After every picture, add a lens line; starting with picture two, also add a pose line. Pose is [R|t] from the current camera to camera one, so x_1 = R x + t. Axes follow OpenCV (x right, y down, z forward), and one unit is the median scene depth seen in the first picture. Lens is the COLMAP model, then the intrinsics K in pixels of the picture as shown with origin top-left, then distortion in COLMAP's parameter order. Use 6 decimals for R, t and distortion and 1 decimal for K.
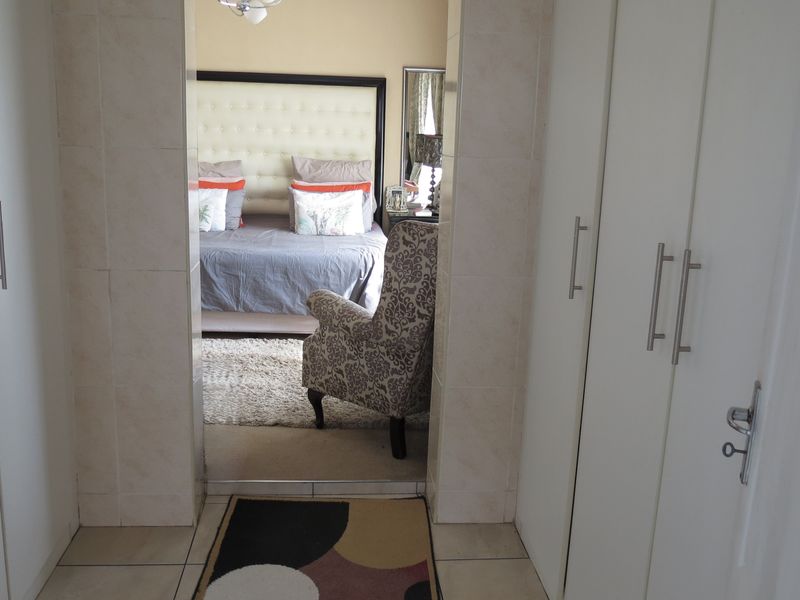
lens RADIAL K [[755.1, 0, 400.0], [0, 755.1, 300.0], [0, 0, 1]] dist [-0.043683, 0.002280]
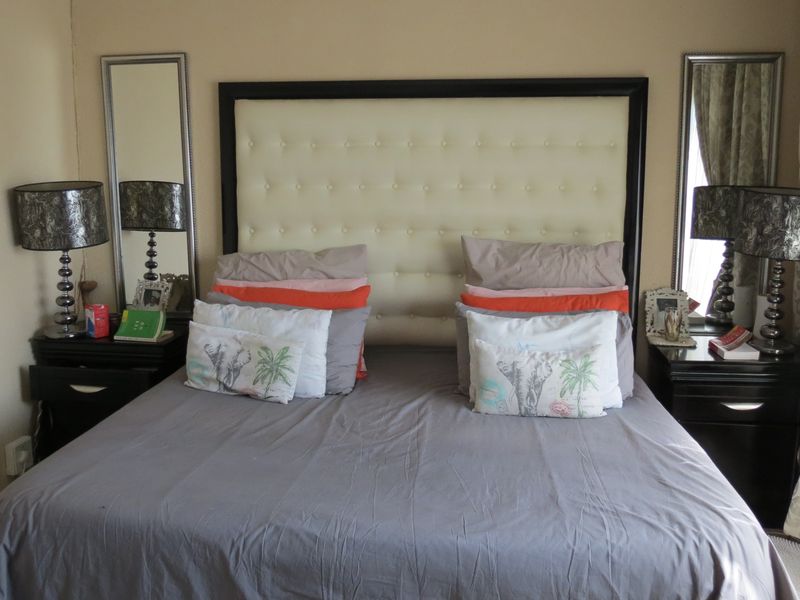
lens RADIAL K [[755.1, 0, 400.0], [0, 755.1, 300.0], [0, 0, 1]] dist [-0.043683, 0.002280]
pose [[0.979595, -0.002083, -0.200972, -0.083725], [-0.011416, 0.997755, -0.065984, -0.116250], [0.200659, 0.066932, 0.977372, 0.506530]]
